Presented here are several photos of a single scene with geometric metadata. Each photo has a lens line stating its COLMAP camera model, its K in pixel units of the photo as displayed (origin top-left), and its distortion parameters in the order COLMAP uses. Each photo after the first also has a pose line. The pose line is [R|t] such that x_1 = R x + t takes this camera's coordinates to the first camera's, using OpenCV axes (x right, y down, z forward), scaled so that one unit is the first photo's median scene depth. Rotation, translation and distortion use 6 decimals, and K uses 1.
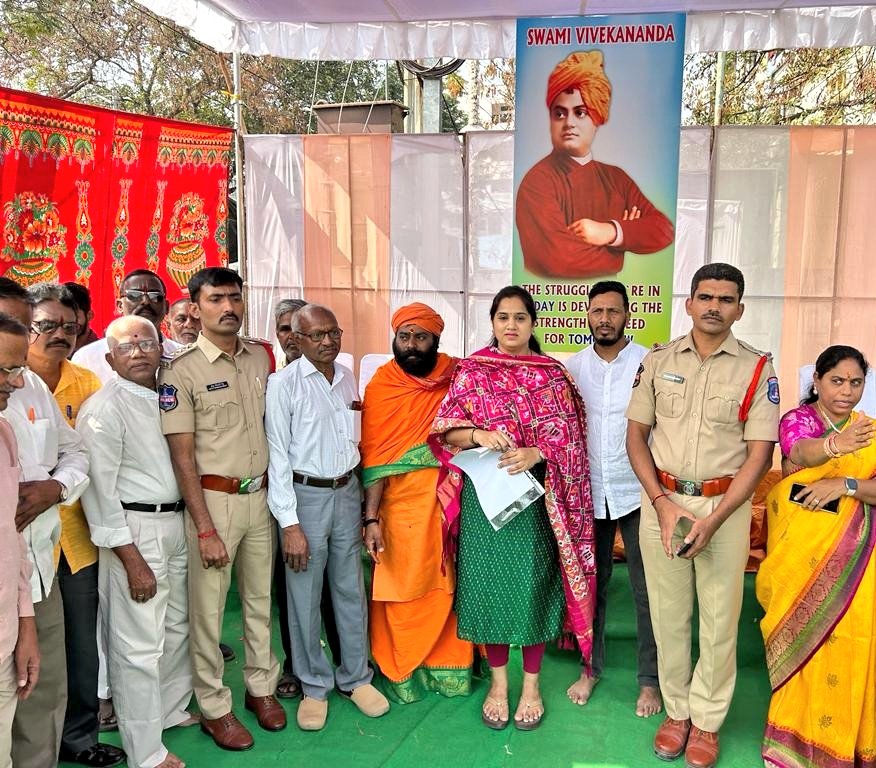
lens RADIAL K [[816.3, 0, 438.0], [0, 816.3, 380.1], [0, 0, 1]] dist [-0.000290, 0.000000]
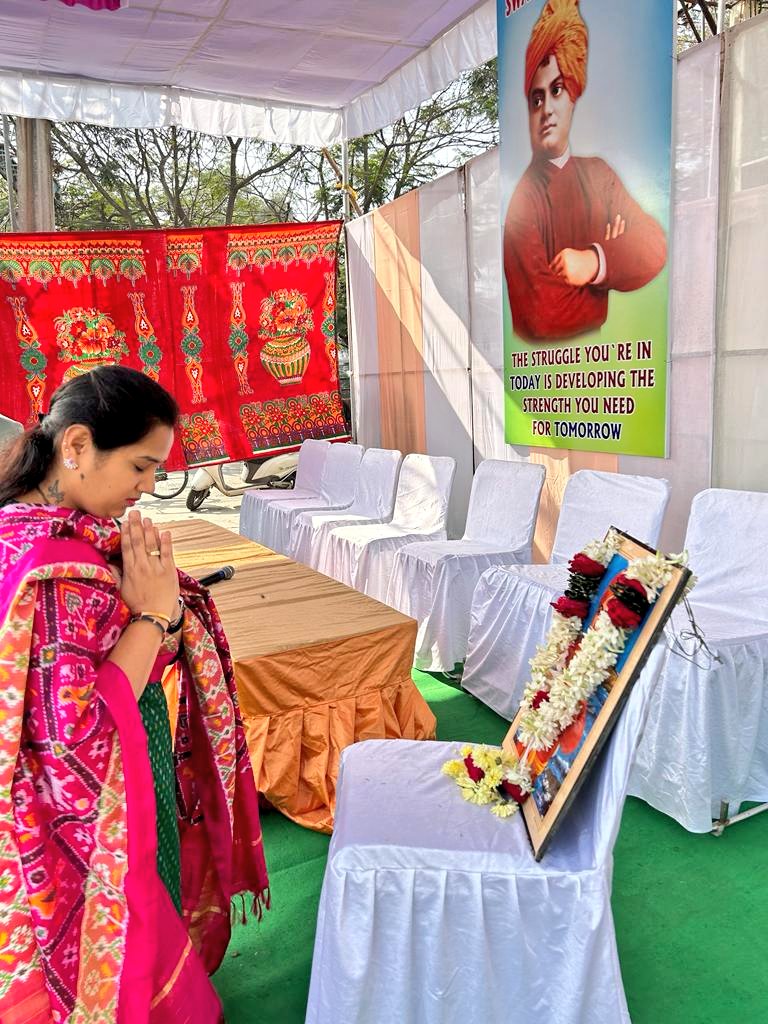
lens RADIAL K [[767.7, 0, 383.3], [0, 767.7, 518.9], [0, 0, 1]] dist [-0.012747, 0.002997]
pose [[0.582417, 0.104312, -0.806169, 0.629878], [-0.067883, 0.994510, 0.079639, -0.016861], [0.810051, 0.008342, 0.586301, 0.516208]]
